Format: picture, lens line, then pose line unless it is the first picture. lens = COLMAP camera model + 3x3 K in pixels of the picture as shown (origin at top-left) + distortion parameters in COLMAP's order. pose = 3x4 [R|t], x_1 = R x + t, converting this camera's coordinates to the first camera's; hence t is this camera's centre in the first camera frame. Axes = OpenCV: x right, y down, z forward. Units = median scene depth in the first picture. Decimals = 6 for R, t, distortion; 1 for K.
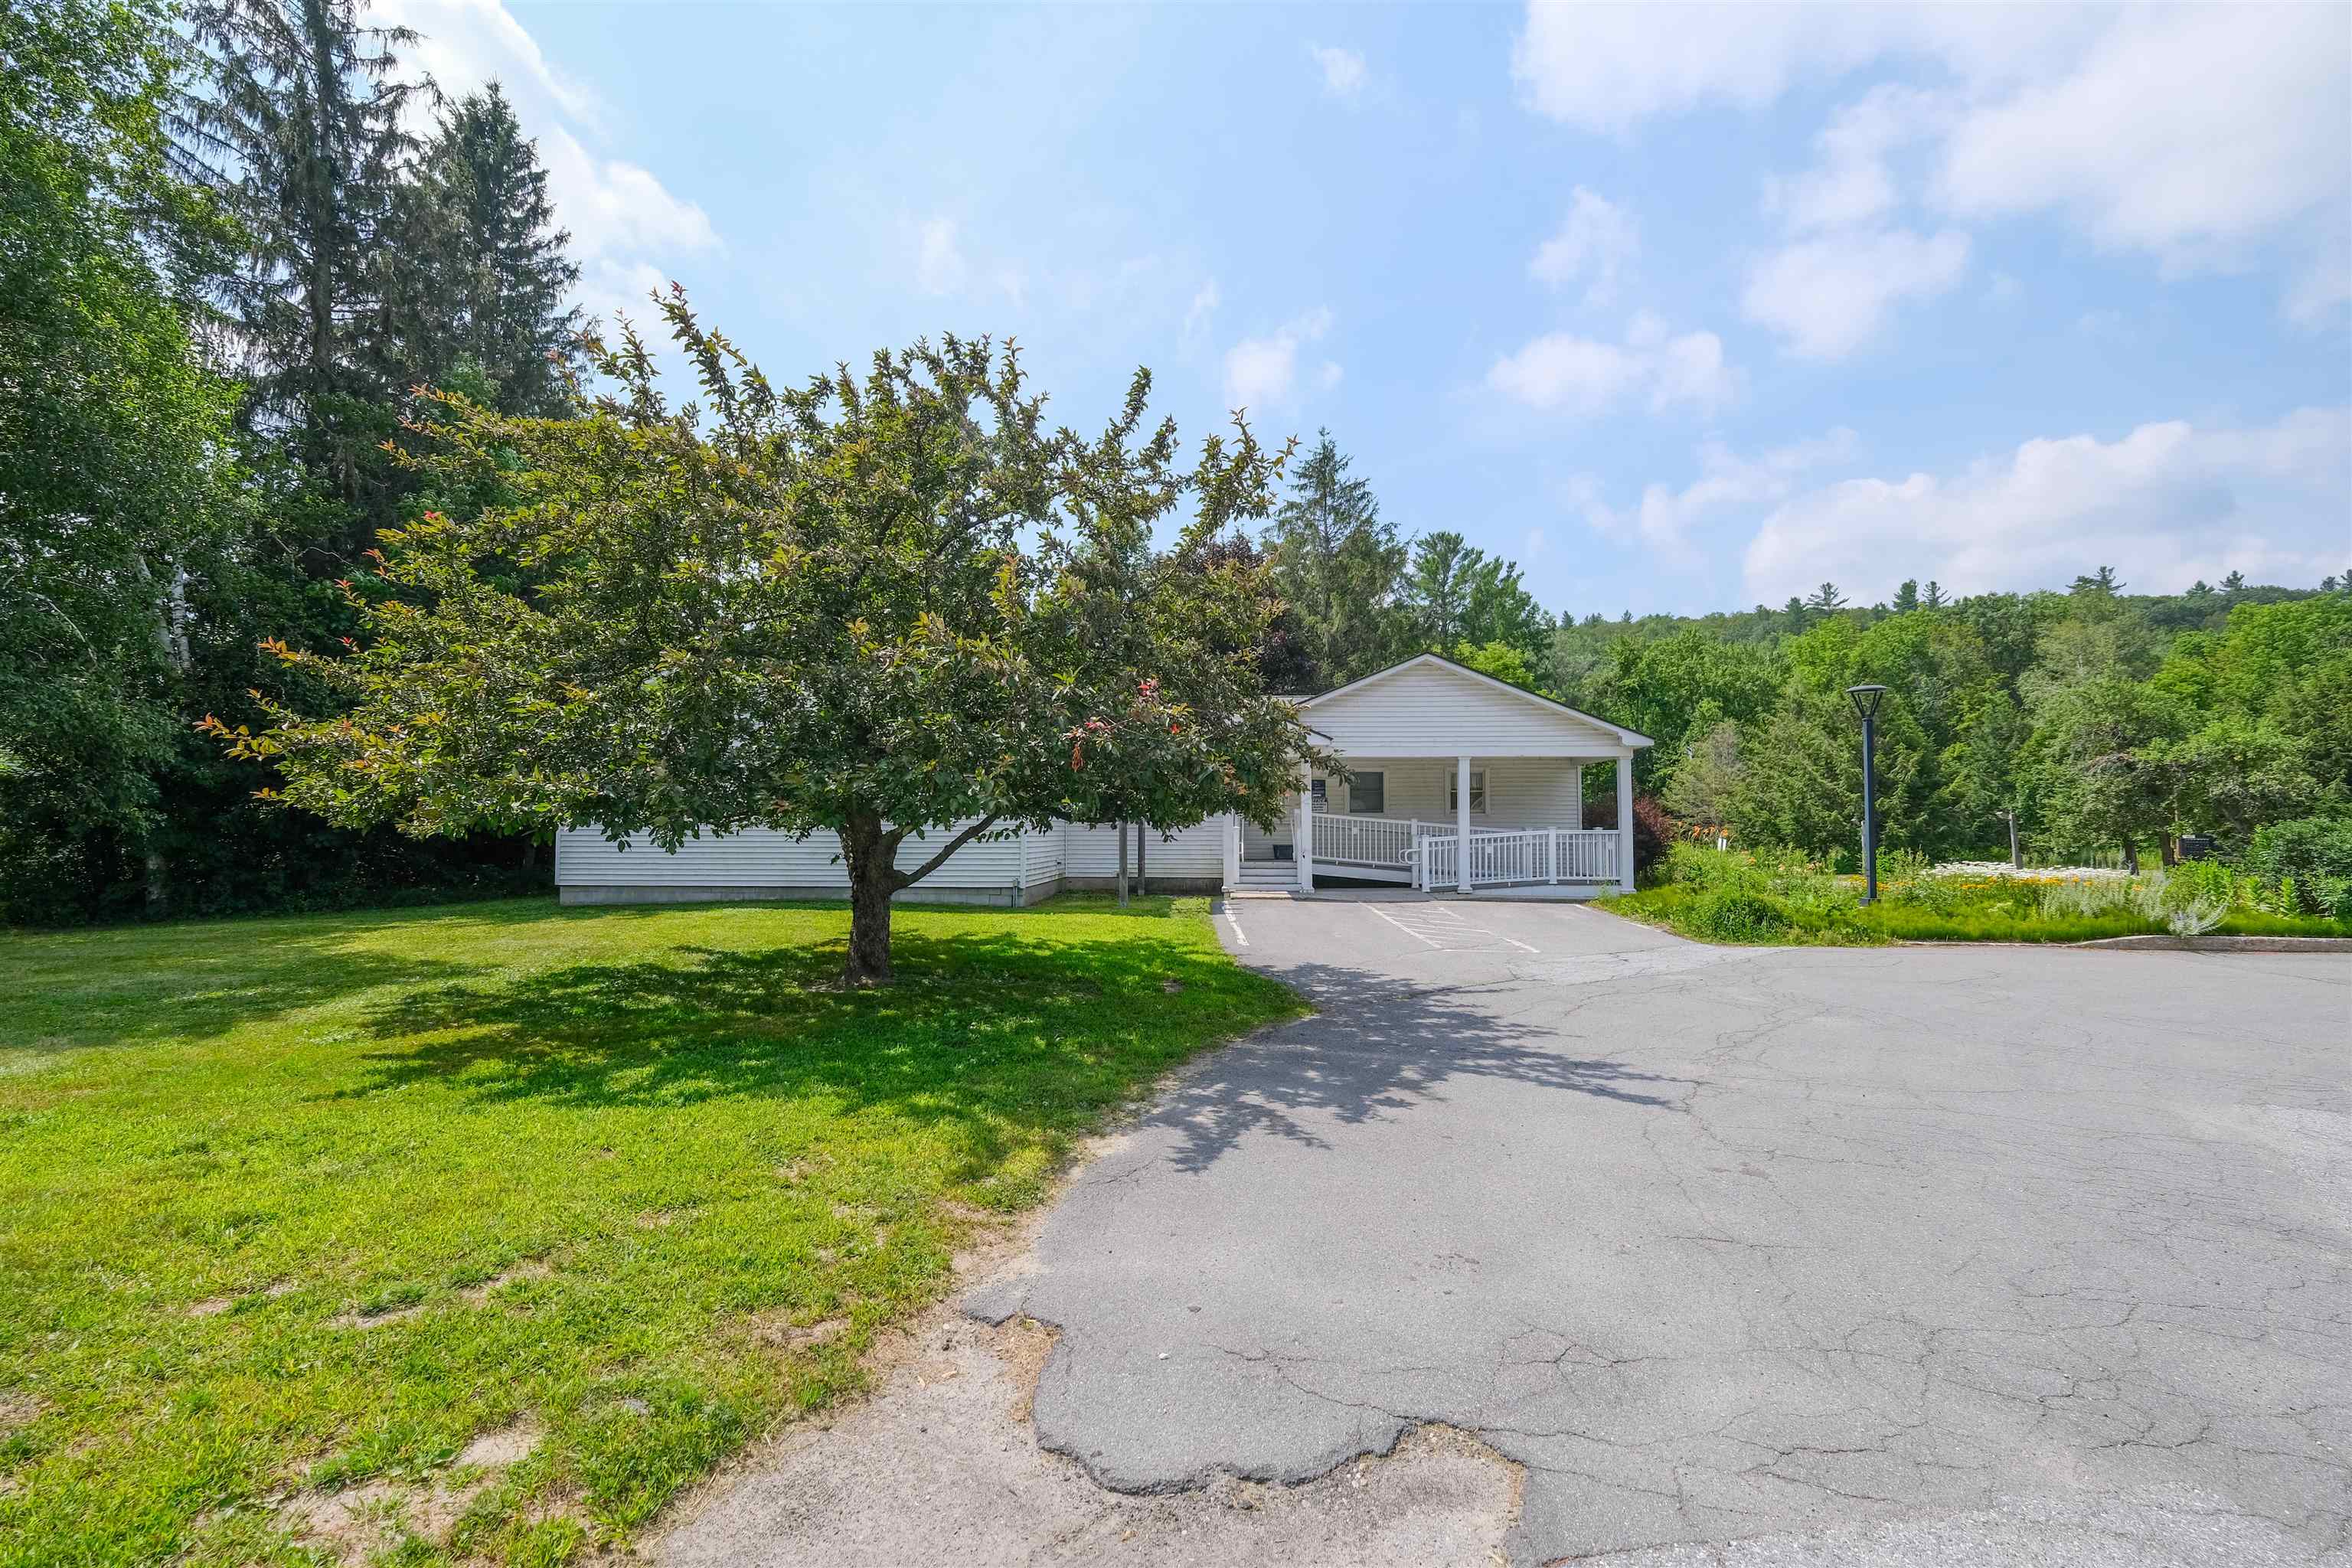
lens RADIAL K [[1023.2, 0, 1194.4], [0, 1023.2, 821.0], [0, 0, 1]] dist [-0.002720, -0.000334]
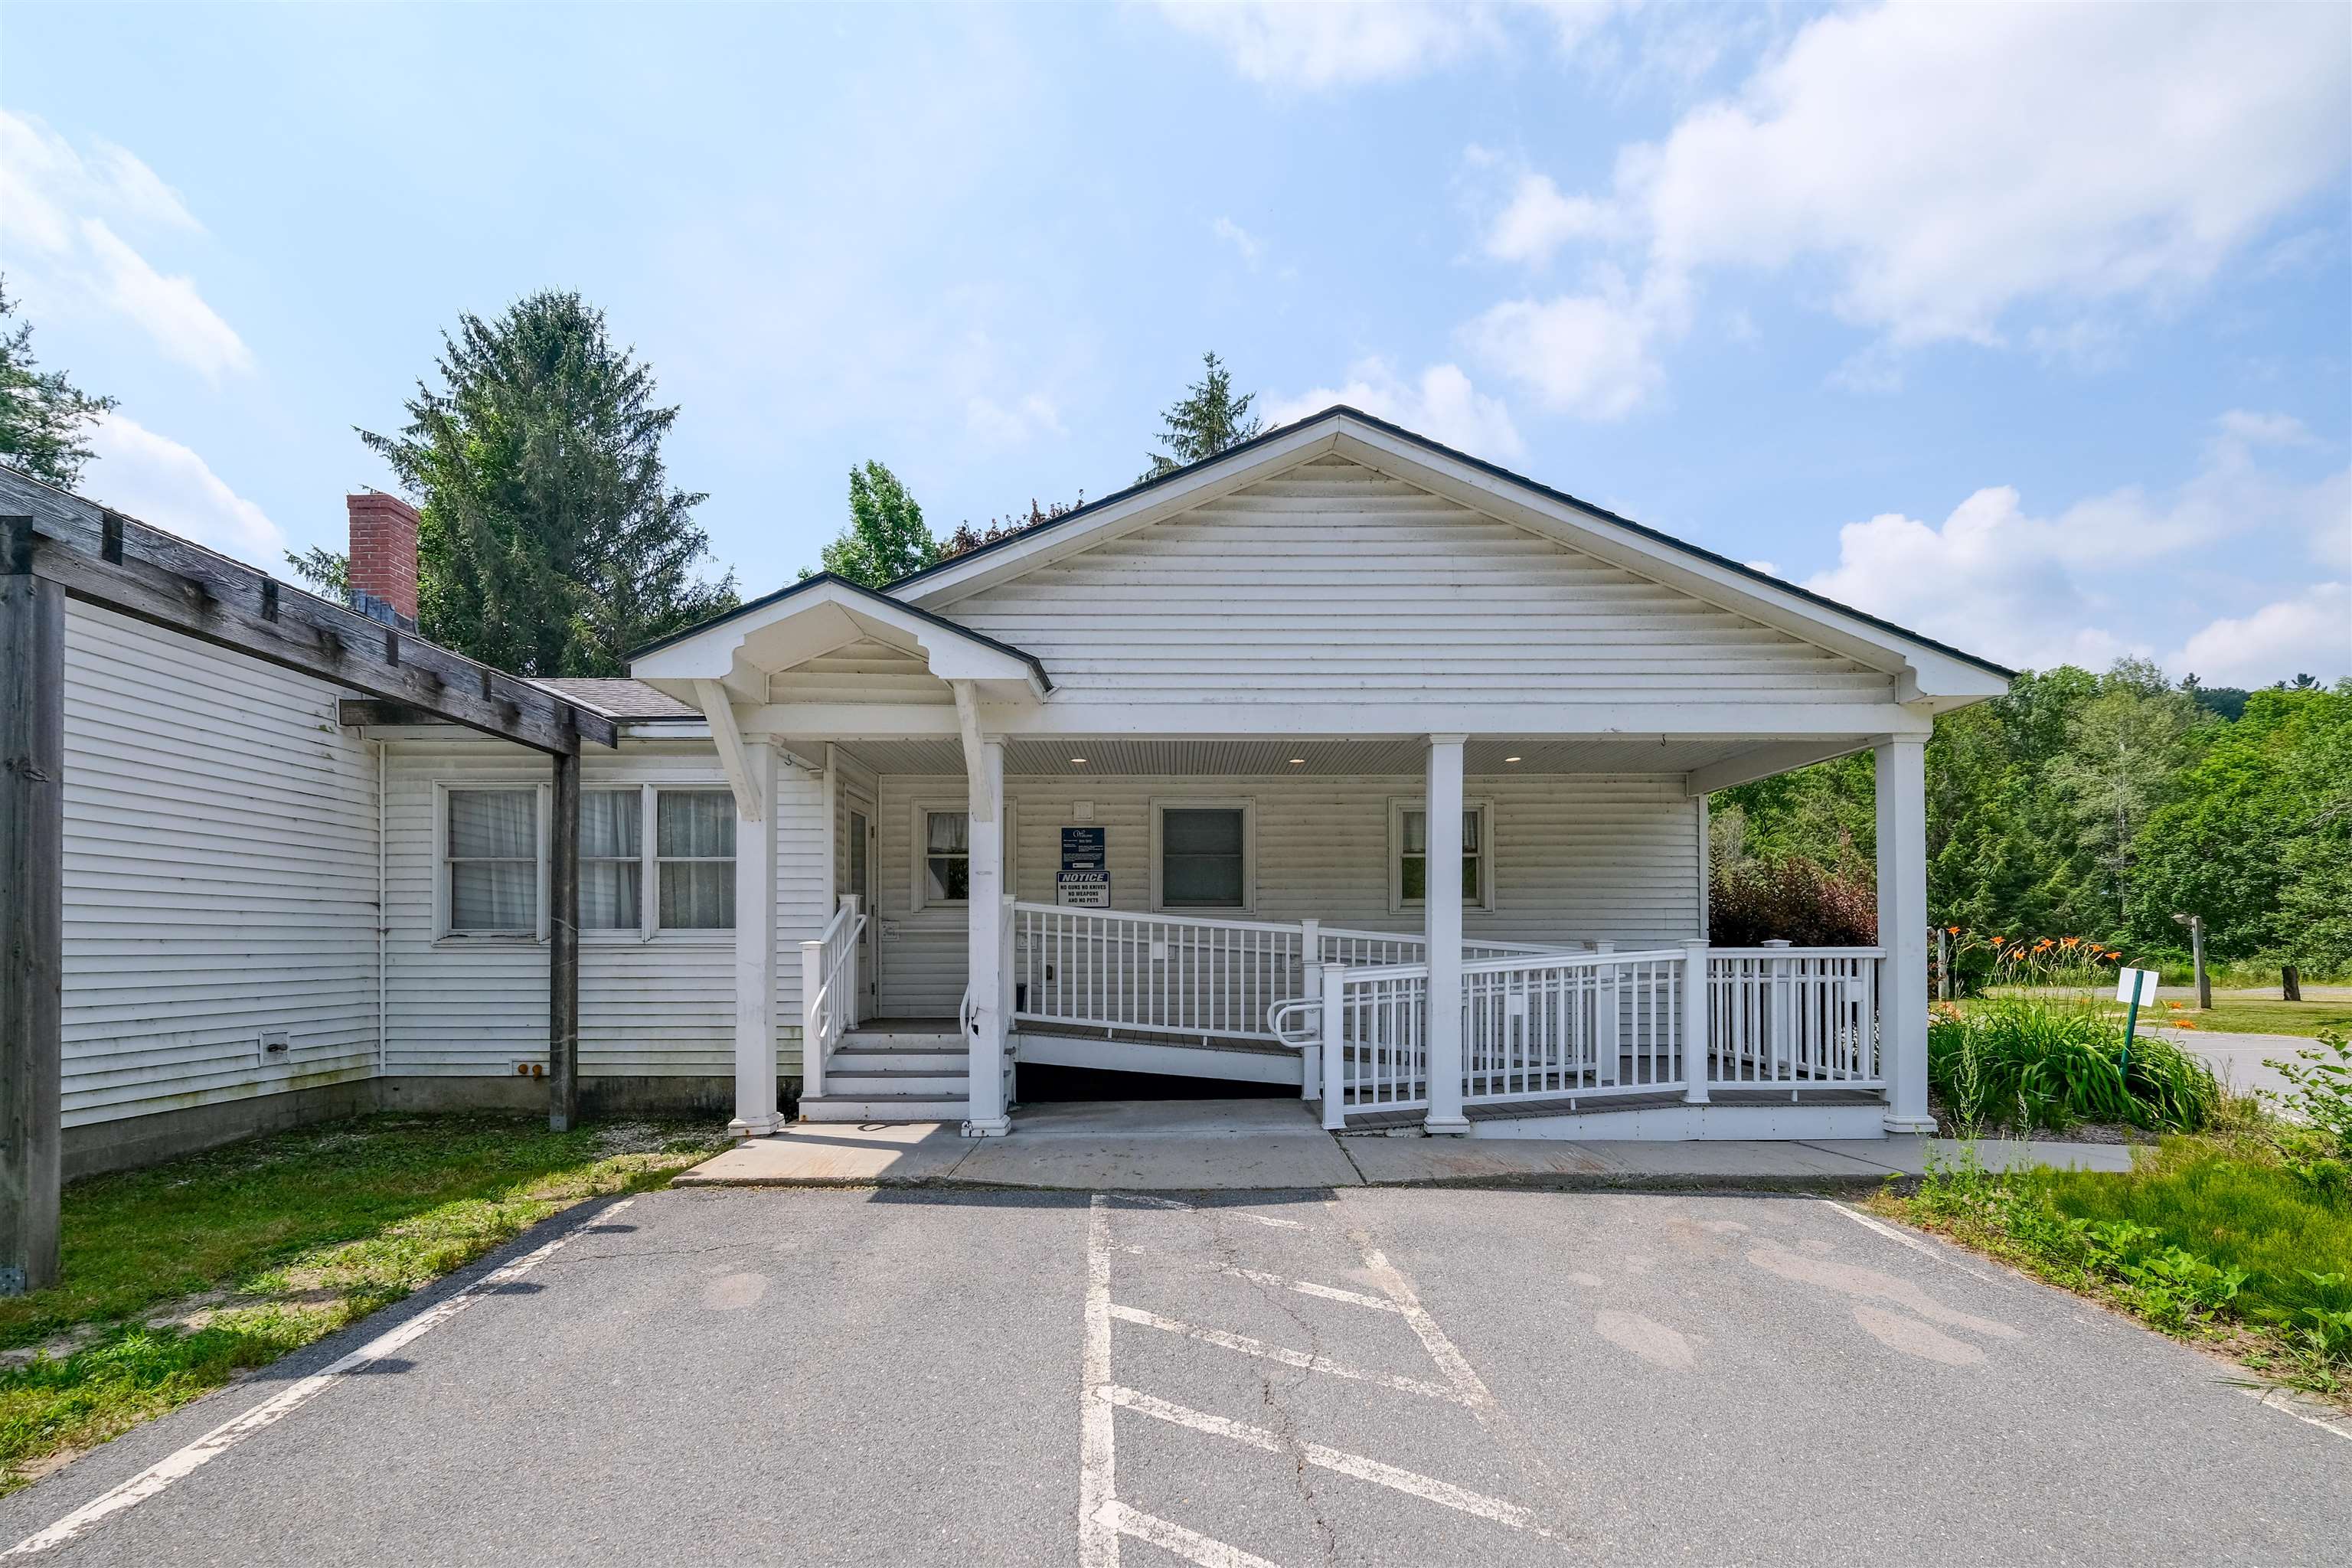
lens RADIAL K [[1111.9, 0, 1203.6], [0, 1111.9, 940.3], [0, 0, 1]] dist [0.008538, -0.000256]
pose [[0.997014, -0.002697, 0.077168, 0.062760], [0.002166, 0.999973, 0.006962, 0.001315], [-0.077185, -0.006774, 0.996994, 0.257637]]
